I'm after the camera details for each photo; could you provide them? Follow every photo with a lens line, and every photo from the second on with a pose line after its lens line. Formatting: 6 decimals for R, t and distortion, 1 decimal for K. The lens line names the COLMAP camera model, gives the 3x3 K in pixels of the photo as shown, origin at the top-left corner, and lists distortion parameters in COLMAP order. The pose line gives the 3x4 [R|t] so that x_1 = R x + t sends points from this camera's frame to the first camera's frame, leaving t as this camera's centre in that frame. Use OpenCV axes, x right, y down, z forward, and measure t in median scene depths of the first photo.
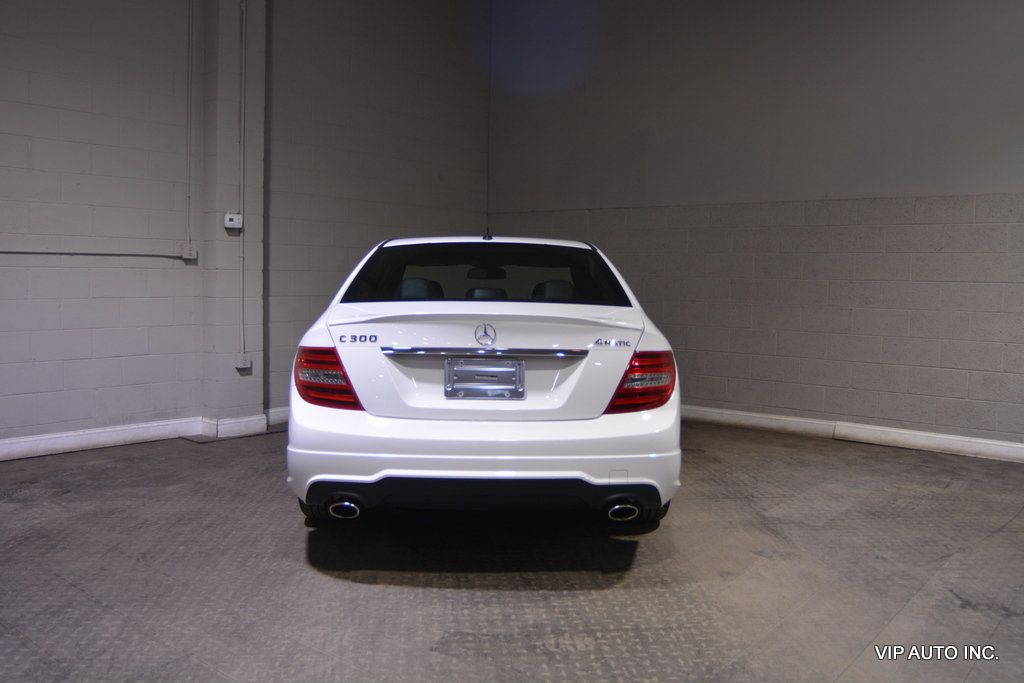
lens RADIAL K [[856.3, 0, 500.5], [0, 856.3, 341.1], [0, 0, 1]] dist [-0.099217, 0.054052]
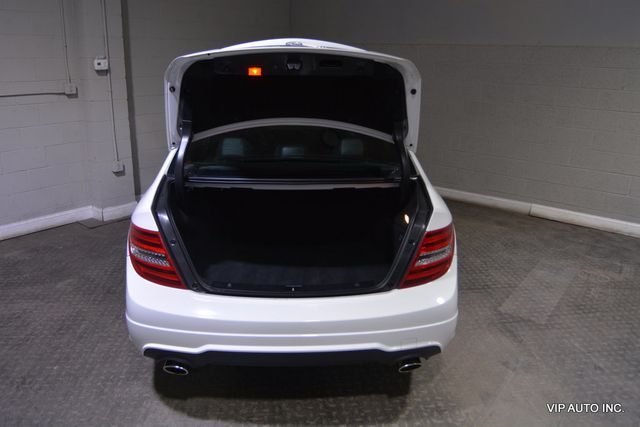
lens RADIAL K [[492.2, 0, 308.5], [0, 492.2, 207.9], [0, 0, 1]] dist [-0.105187, 0.051787]
pose [[0.999746, -0.008458, 0.020886, -0.008012], [0.003612, 0.975050, 0.221957, -0.118222], [-0.022242, -0.221826, 0.974833, 0.274184]]
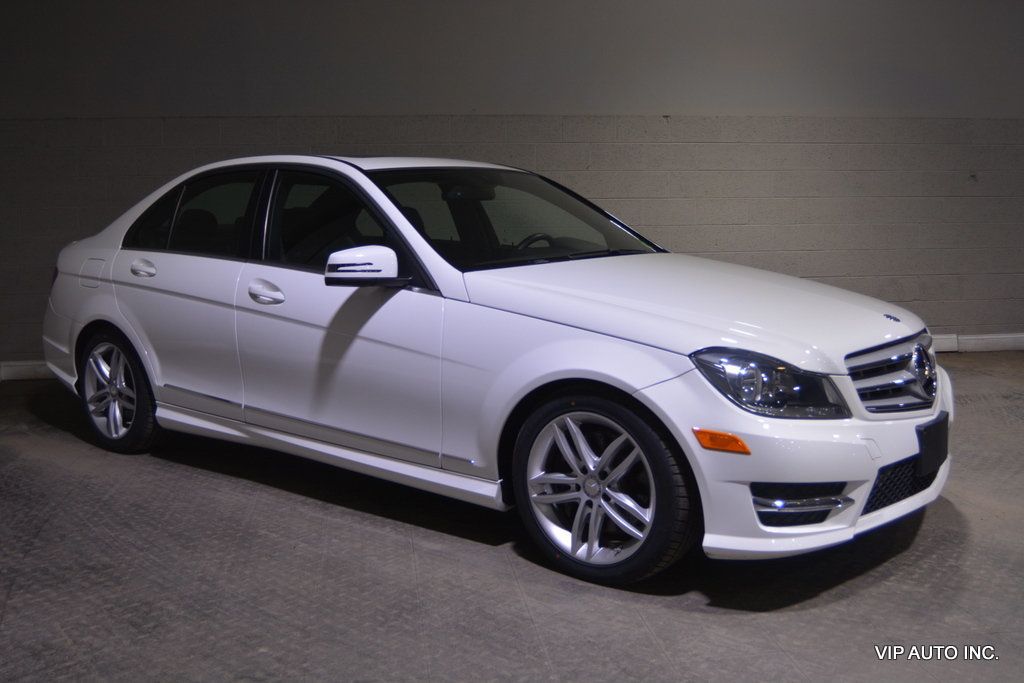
lens RADIAL K [[993.1, 0, 498.6], [0, 993.1, 339.0], [0, 0, 1]] dist [-0.084192, 0.042452]
pose [[0.678685, -0.119186, 0.724694, -0.600151], [0.078322, 0.992863, 0.089941, -0.022860], [-0.730241, -0.004282, 0.683176, 0.311806]]
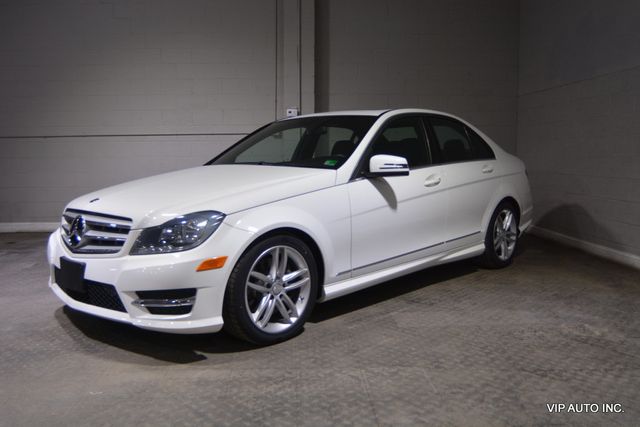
lens RADIAL K [[554.0, 0, 311.9], [0, 554.0, 212.3], [0, 0, 1]] dist [-0.095877, 0.053643]
pose [[0.672772, 0.059297, -0.737470, 0.782283], [-0.041675, 0.998238, 0.042245, 0.022282], [0.738675, 0.002312, 0.674058, 0.329622]]
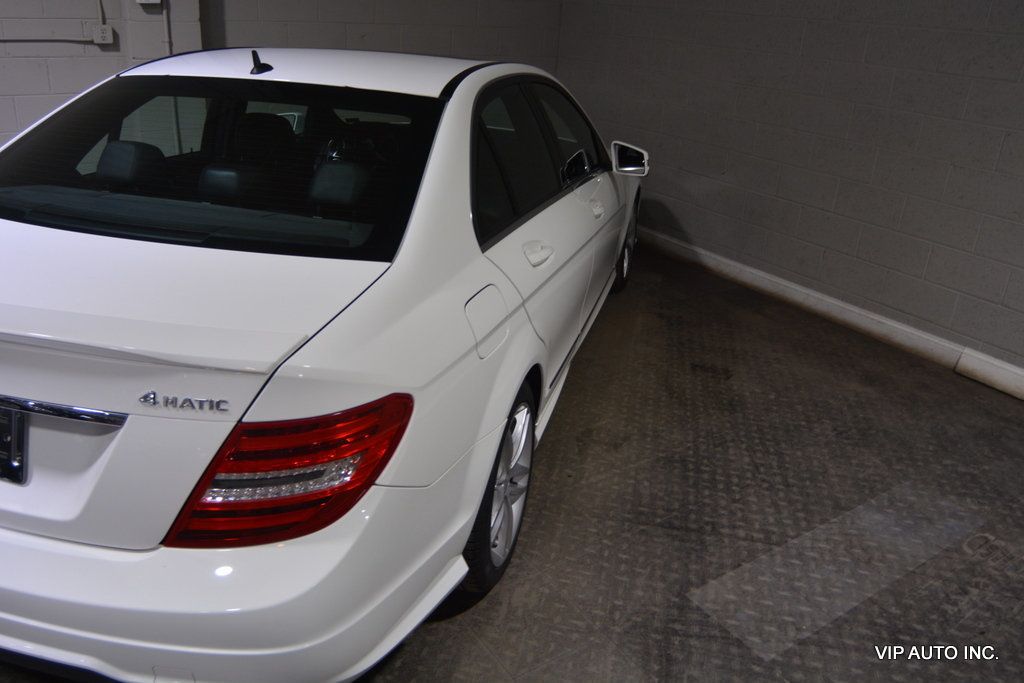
lens RADIAL K [[787.5, 0, 493.5], [0, 787.5, 332.5], [0, 0, 1]] dist [-0.105187, 0.051787]
pose [[0.956715, 0.143755, -0.253044, 0.272553], [-0.057432, 0.945646, 0.320086, -0.121035], [0.285304, -0.291698, 0.912970, 0.495751]]
